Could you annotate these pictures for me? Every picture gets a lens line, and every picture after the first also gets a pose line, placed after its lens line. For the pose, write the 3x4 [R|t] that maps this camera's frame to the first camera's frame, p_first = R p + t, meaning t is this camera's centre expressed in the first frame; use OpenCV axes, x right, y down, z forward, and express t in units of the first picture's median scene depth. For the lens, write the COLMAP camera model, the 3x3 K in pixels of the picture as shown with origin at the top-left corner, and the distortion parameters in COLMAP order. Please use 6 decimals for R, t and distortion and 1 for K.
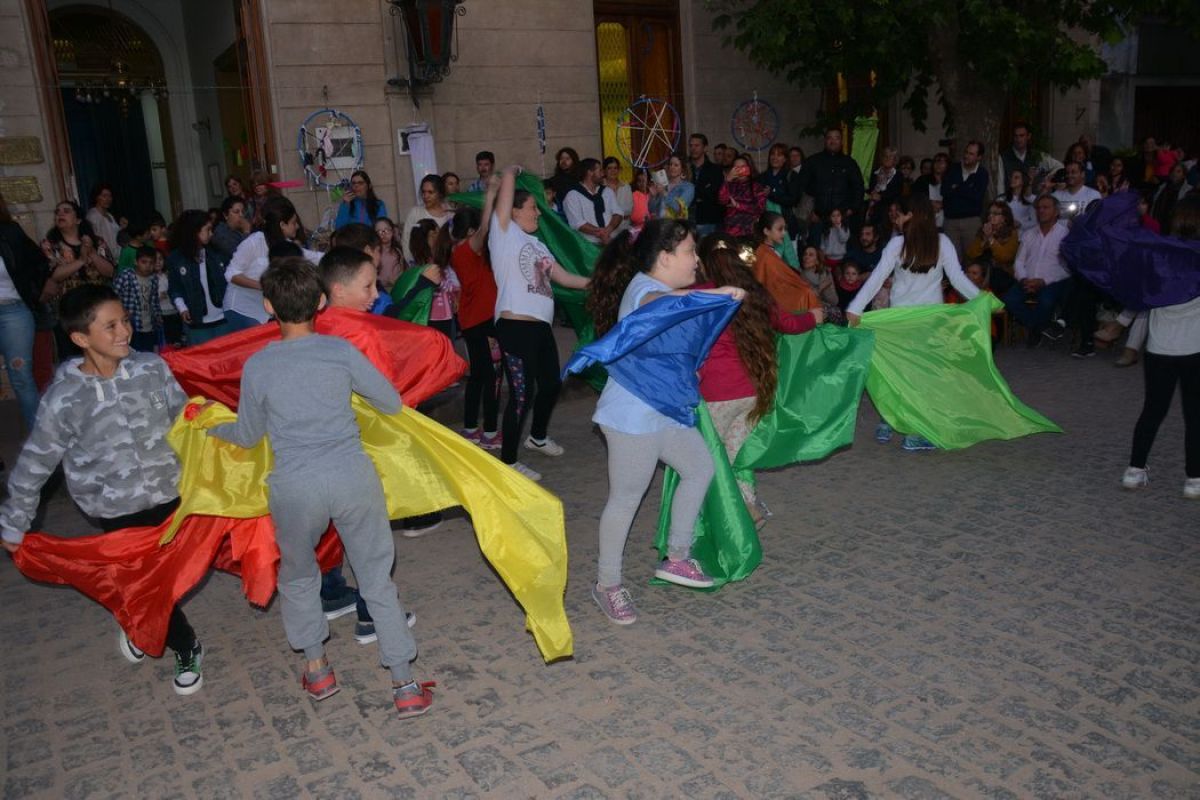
lens RADIAL K [[964.5, 0, 600.0], [0, 964.5, 400.0], [0, 0, 1]] dist [-0.011885, 0.008710]
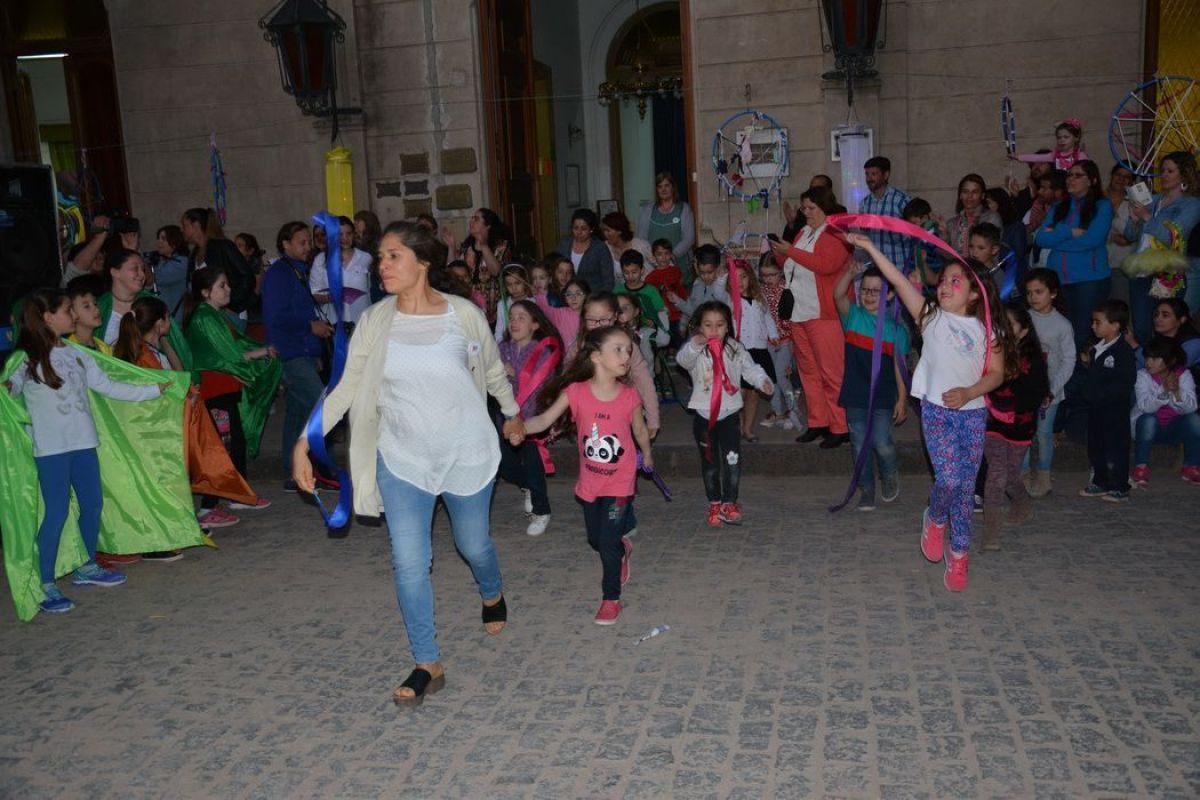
lens RADIAL K [[1181.1, 0, 600.0], [0, 1181.1, 400.0], [0, 0, 1]] dist [-0.087918, 0.299931]
pose [[0.745563, 0.126097, -0.654396, 0.349507], [-0.149149, 0.988601, 0.020568, -0.041899], [0.649530, 0.082268, 0.755872, 0.119730]]
